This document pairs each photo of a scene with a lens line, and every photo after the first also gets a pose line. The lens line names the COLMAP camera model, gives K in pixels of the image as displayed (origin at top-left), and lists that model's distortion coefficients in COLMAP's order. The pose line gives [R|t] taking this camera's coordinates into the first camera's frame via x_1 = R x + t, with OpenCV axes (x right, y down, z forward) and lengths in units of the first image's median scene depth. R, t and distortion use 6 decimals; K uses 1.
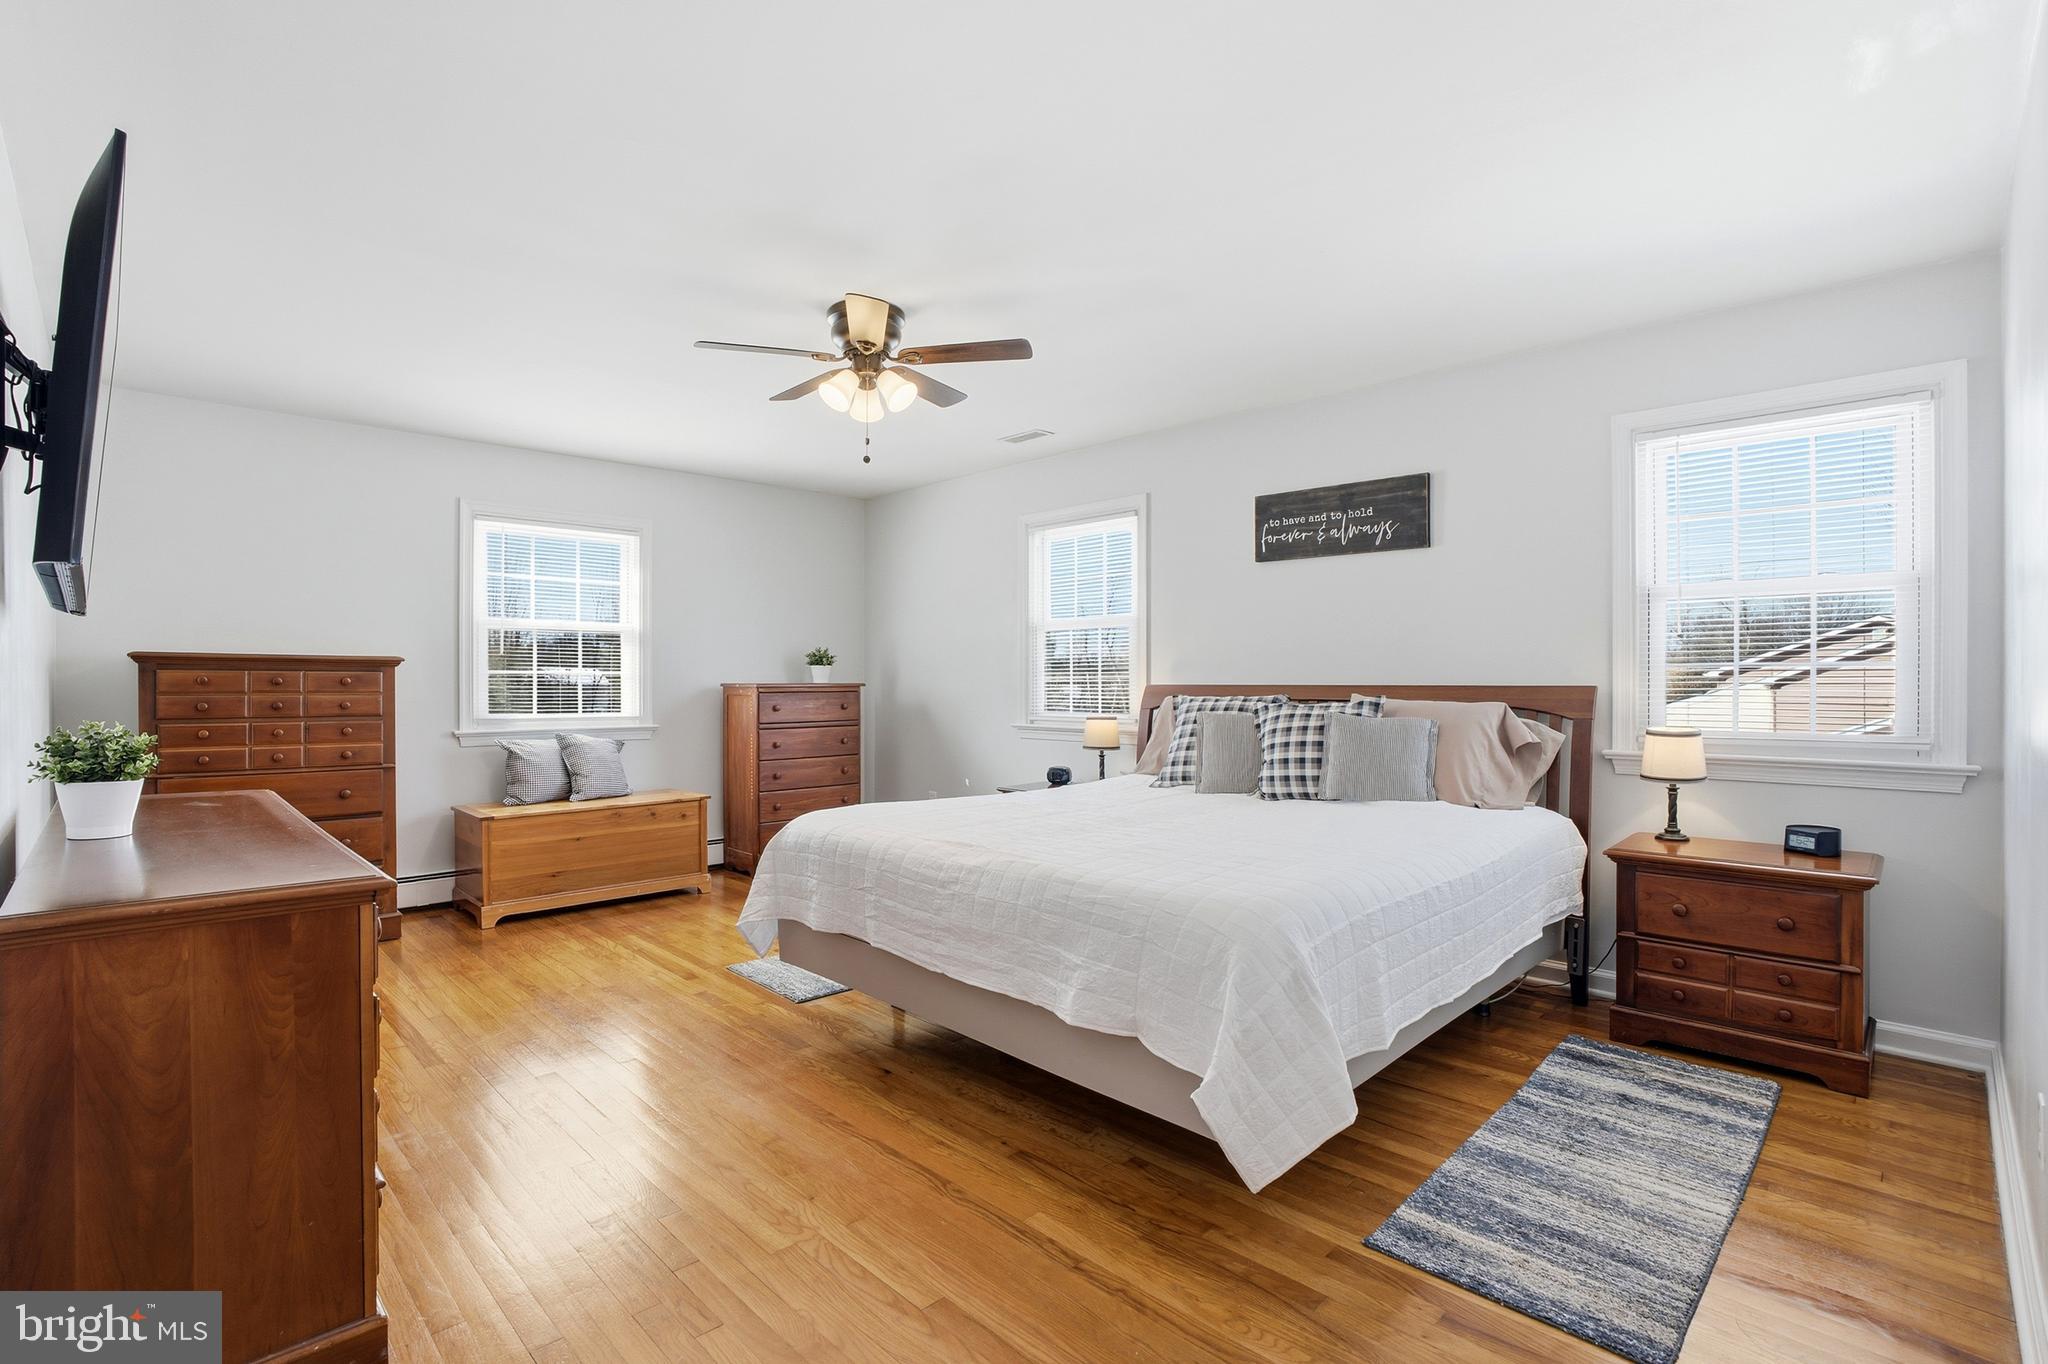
lens RADIAL K [[954.2, 0, 1022.4], [0, 954.2, 680.0], [0, 0, 1]] dist [-0.032742, 0.001984]
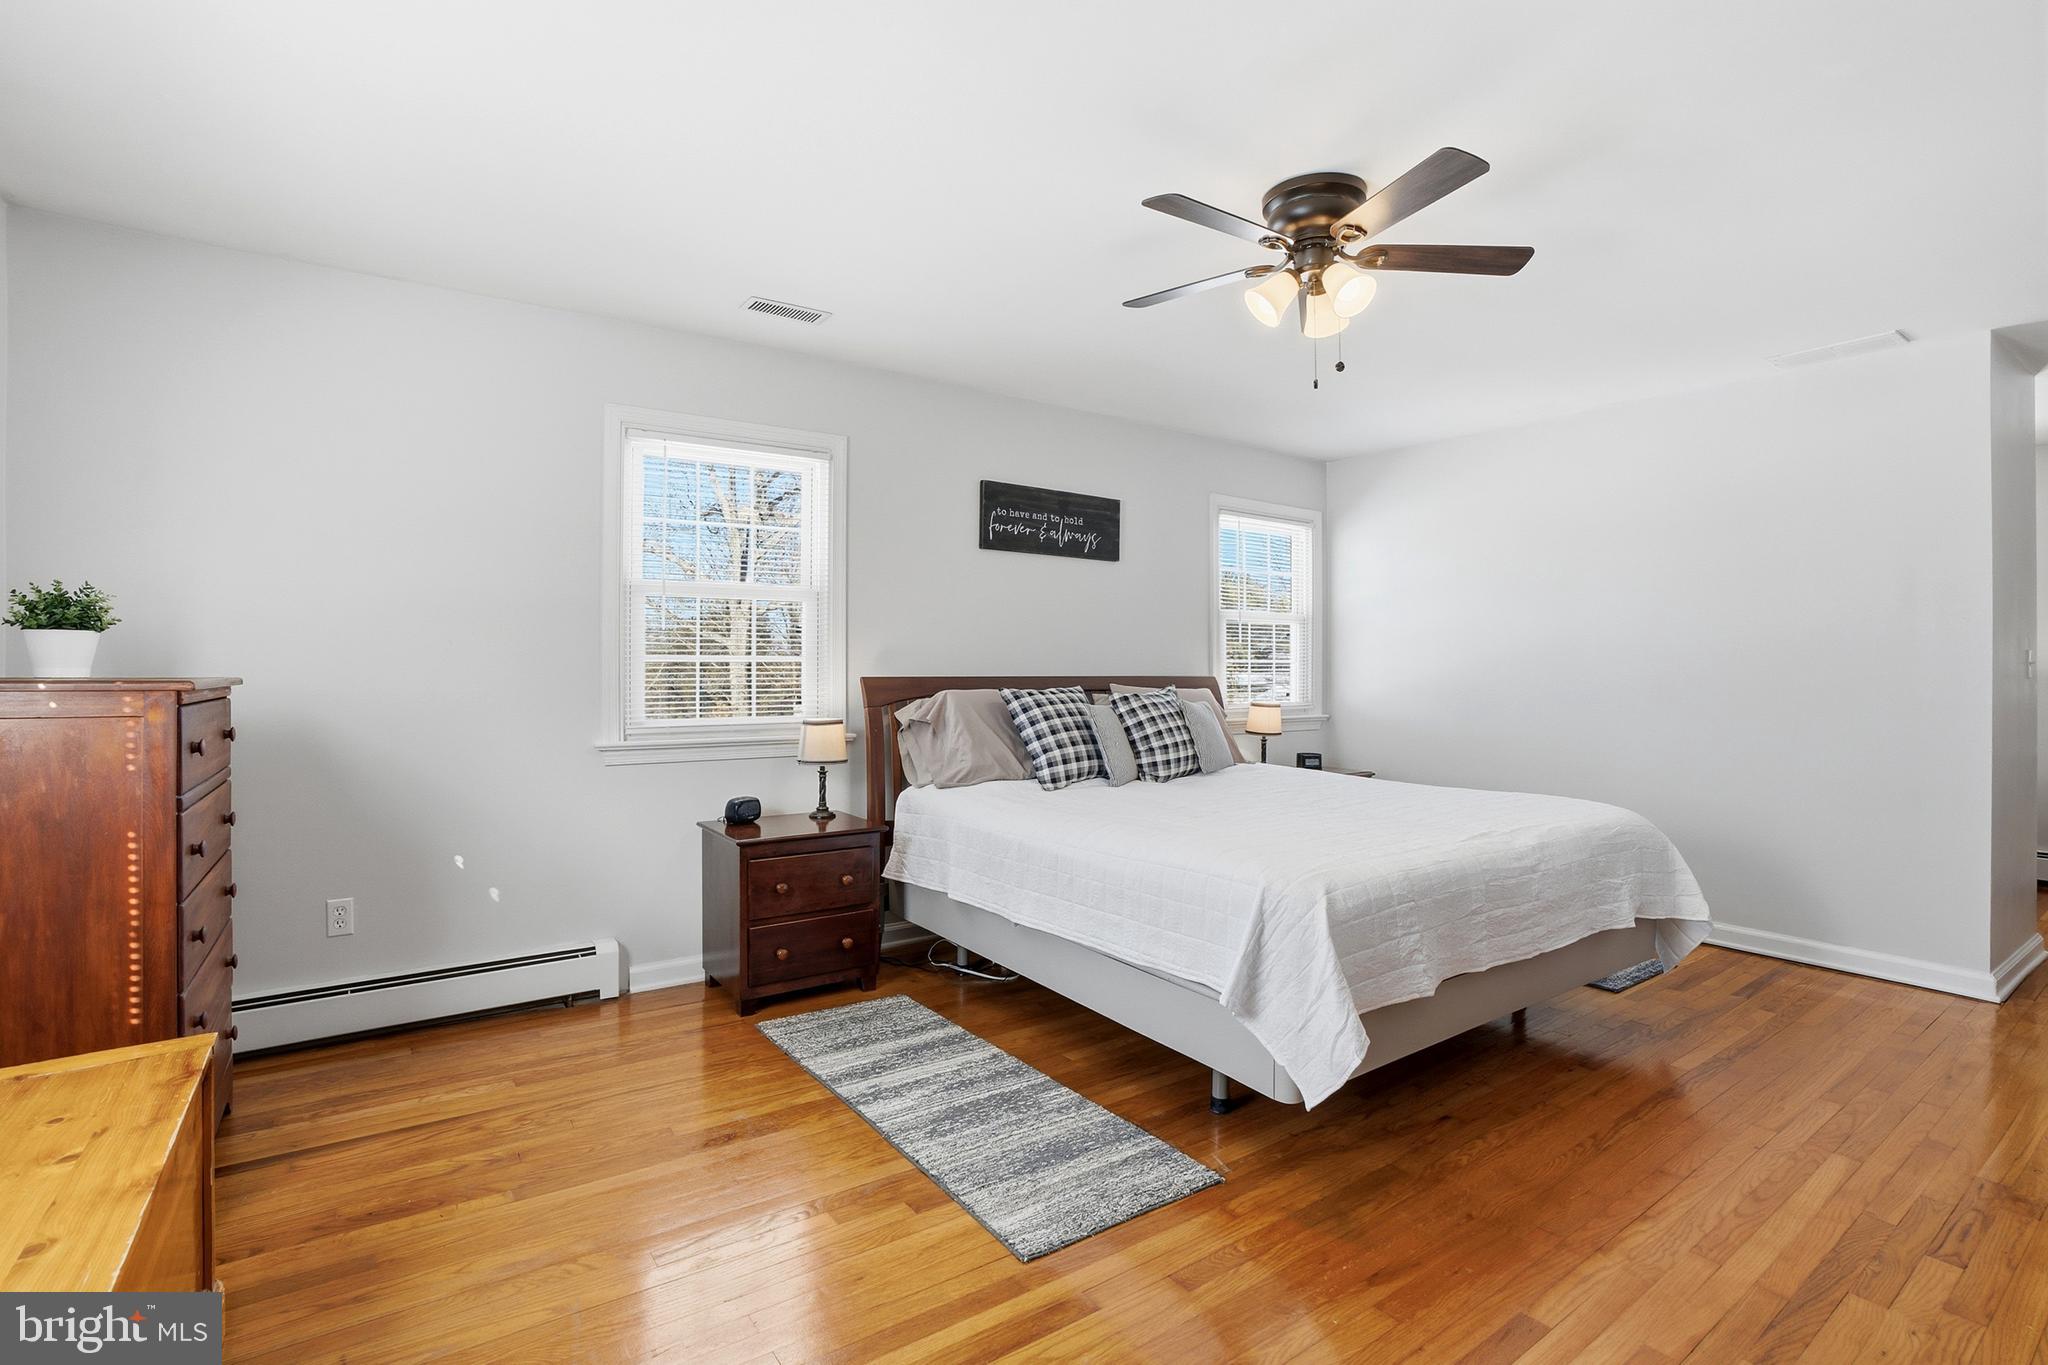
lens RADIAL K [[954.2, 0, 1035.1], [0, 954.2, 671.1], [0, 0, 1]] dist [-0.032742, 0.001984]
pose [[0.160256, 0.014570, 0.986968, -0.712537], [0.013973, 0.999757, -0.017027, 0.015730], [-0.986977, 0.016520, 0.160013, 0.838573]]
